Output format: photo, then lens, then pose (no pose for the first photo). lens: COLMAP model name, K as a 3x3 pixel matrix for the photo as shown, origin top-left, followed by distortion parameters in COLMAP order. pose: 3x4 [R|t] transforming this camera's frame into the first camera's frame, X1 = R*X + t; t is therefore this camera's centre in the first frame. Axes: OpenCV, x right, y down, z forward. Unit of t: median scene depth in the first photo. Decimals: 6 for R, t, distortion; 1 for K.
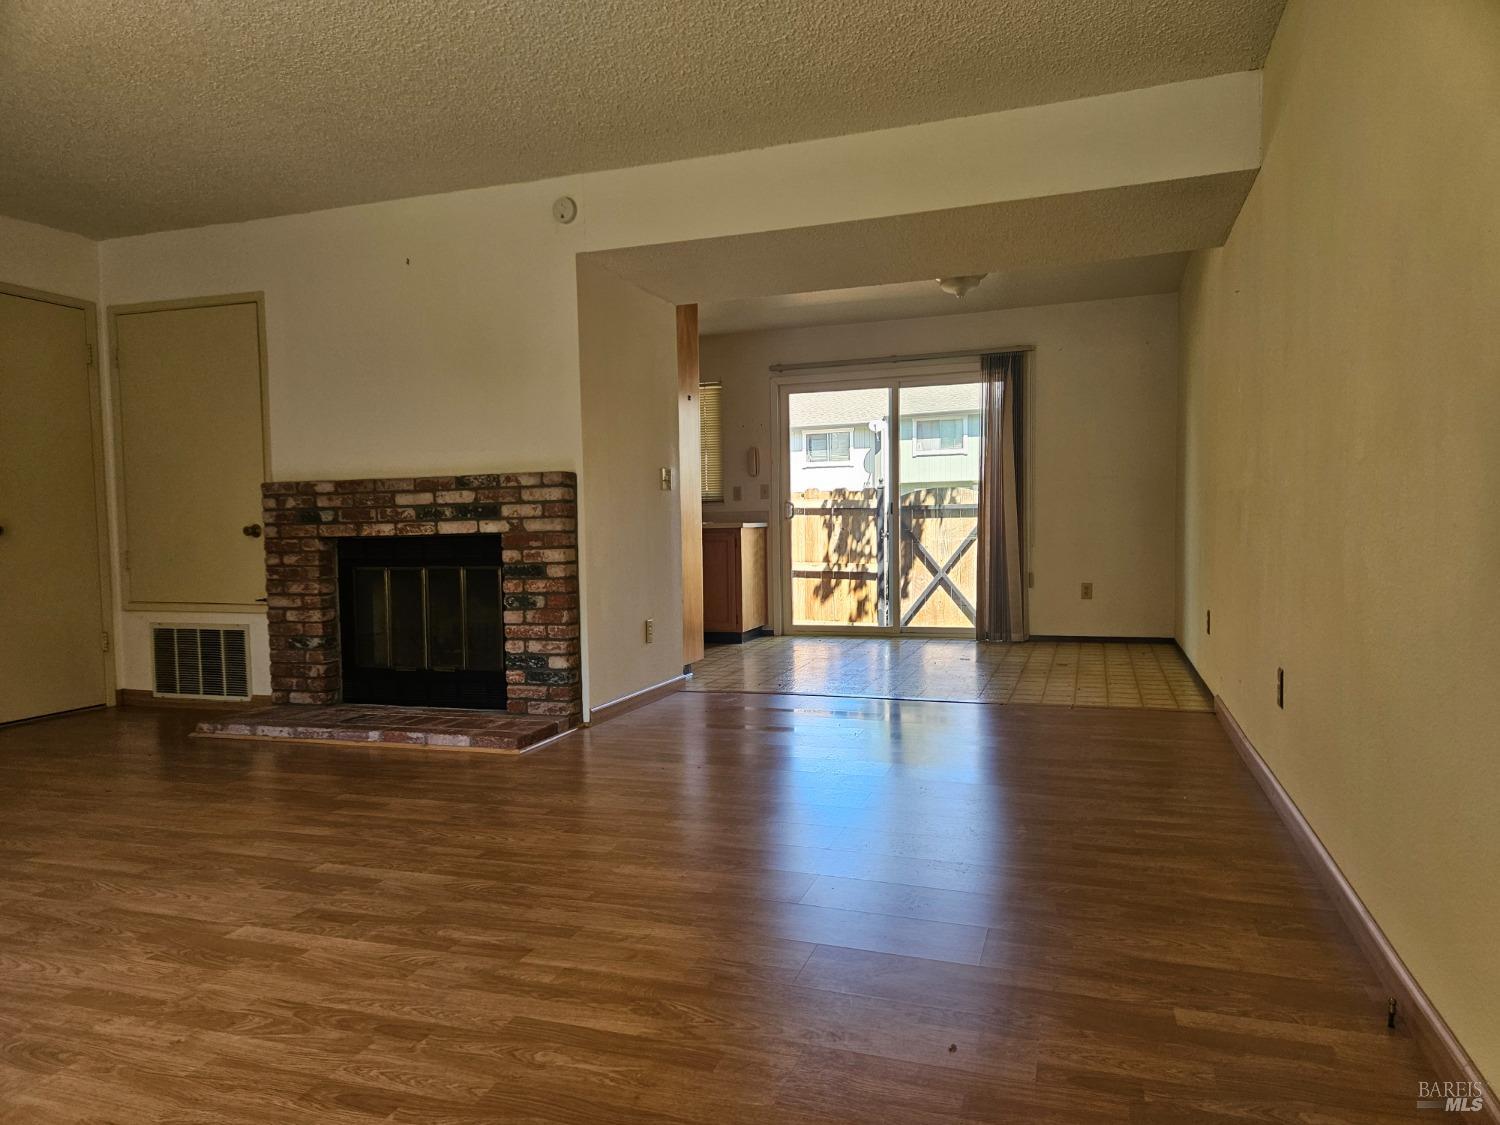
lens RADIAL K [[1005.3, 0, 758.8], [0, 1005.3, 570.0], [0, 0, 1]] dist [0.044758, -0.030654]
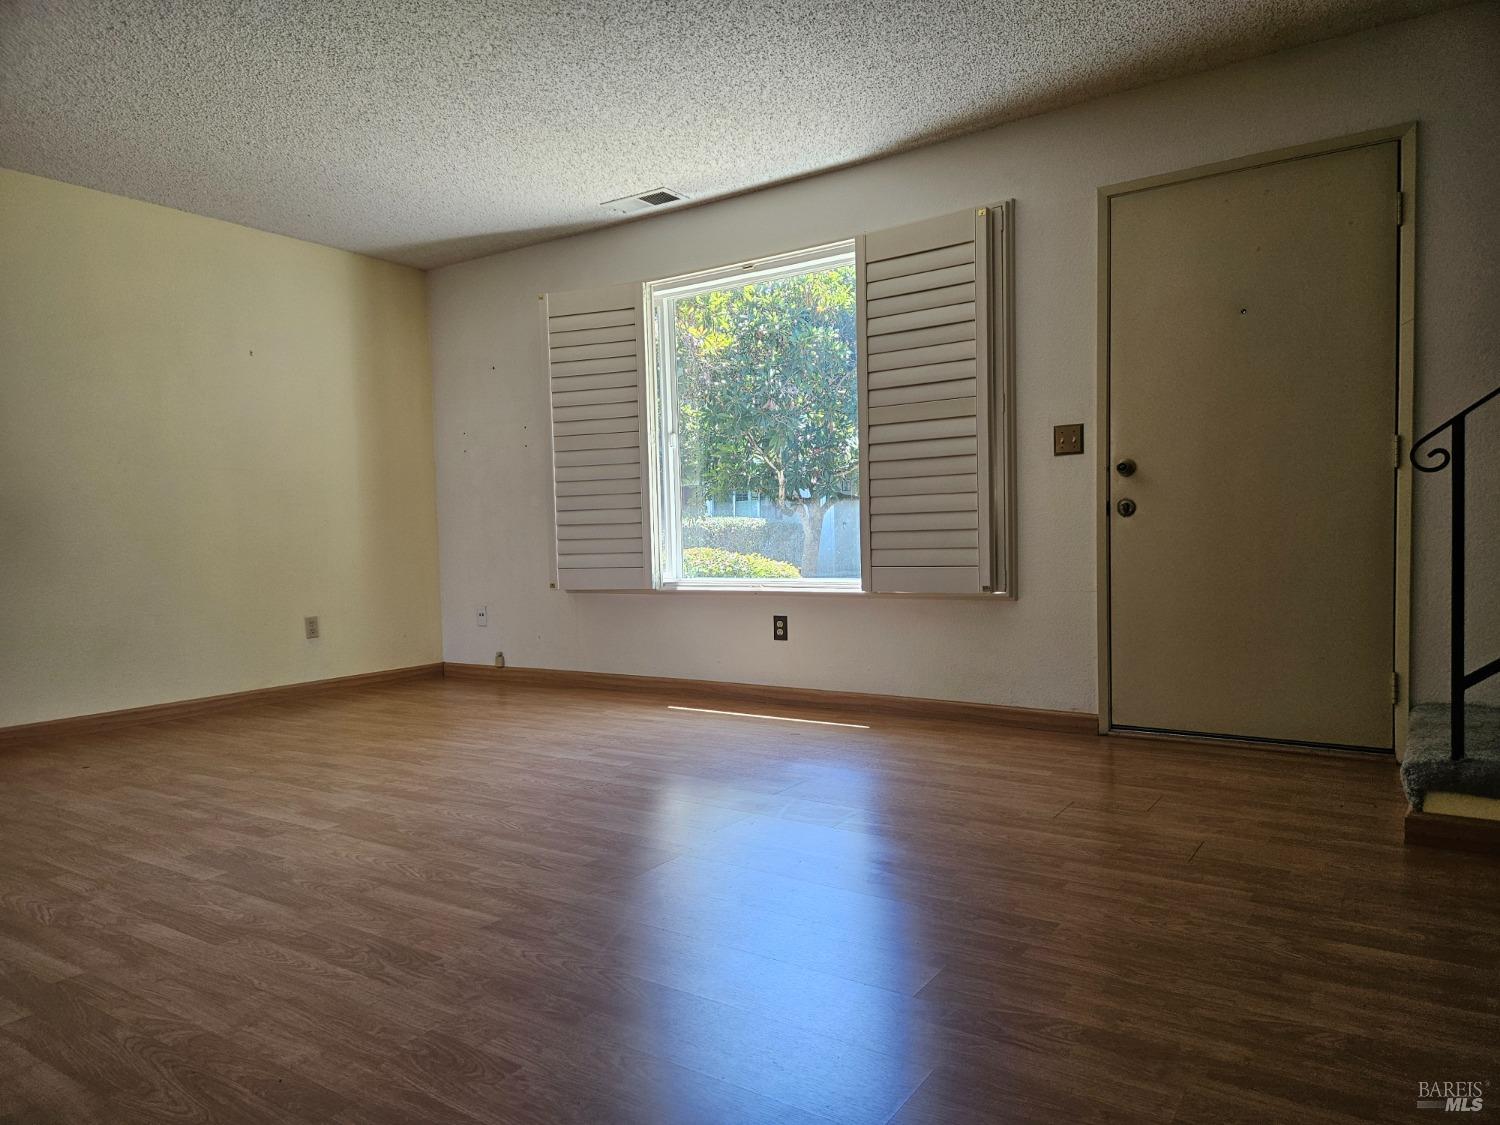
lens RADIAL K [[1005.3, 0, 745.1], [0, 1005.3, 565.4], [0, 0, 1]] dist [0.044758, -0.030654]
pose [[-0.959385, 0.035068, 0.279912, -0.714567], [0.059162, 0.995189, 0.078095, -0.021231], [-0.275827, 0.091483, -0.956844, 1.057410]]
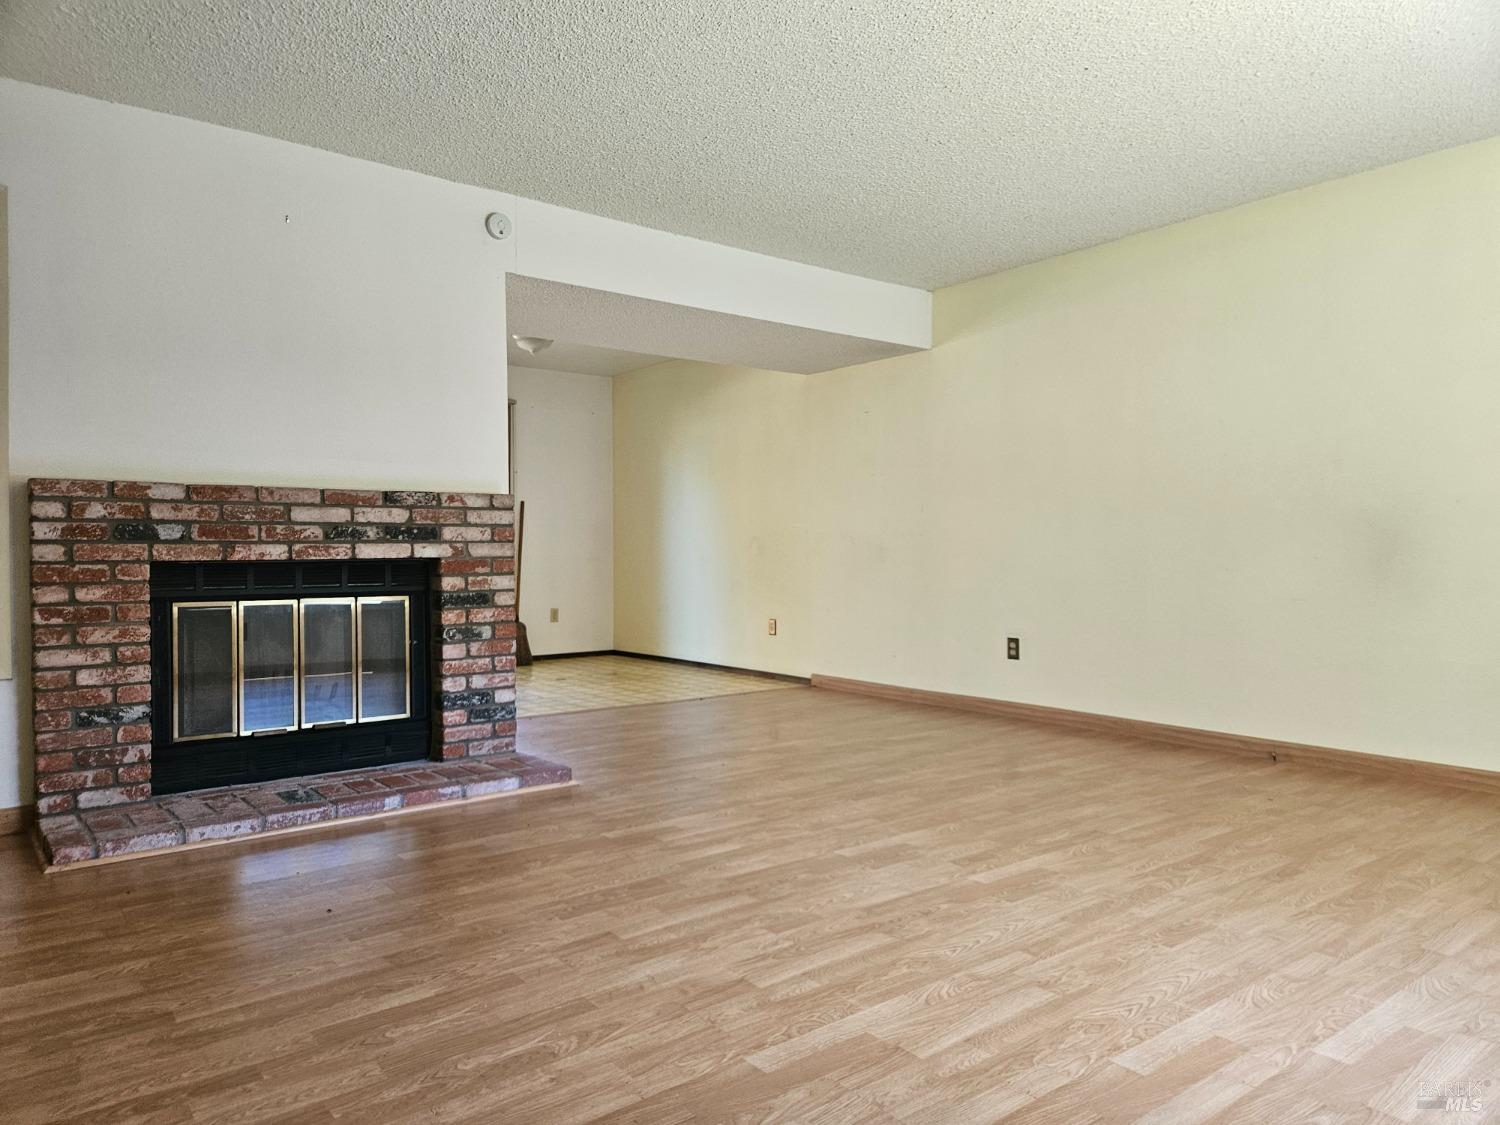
lens RADIAL K [[1005.3, 0, 745.7], [0, 1005.3, 555.2], [0, 0, 1]] dist [0.044758, -0.030654]
pose [[0.552938, 0.015536, 0.833078, -0.863007], [0.030809, 0.998761, -0.039075, 0.004221], [-0.832653, 0.047273, 0.551774, 0.283057]]
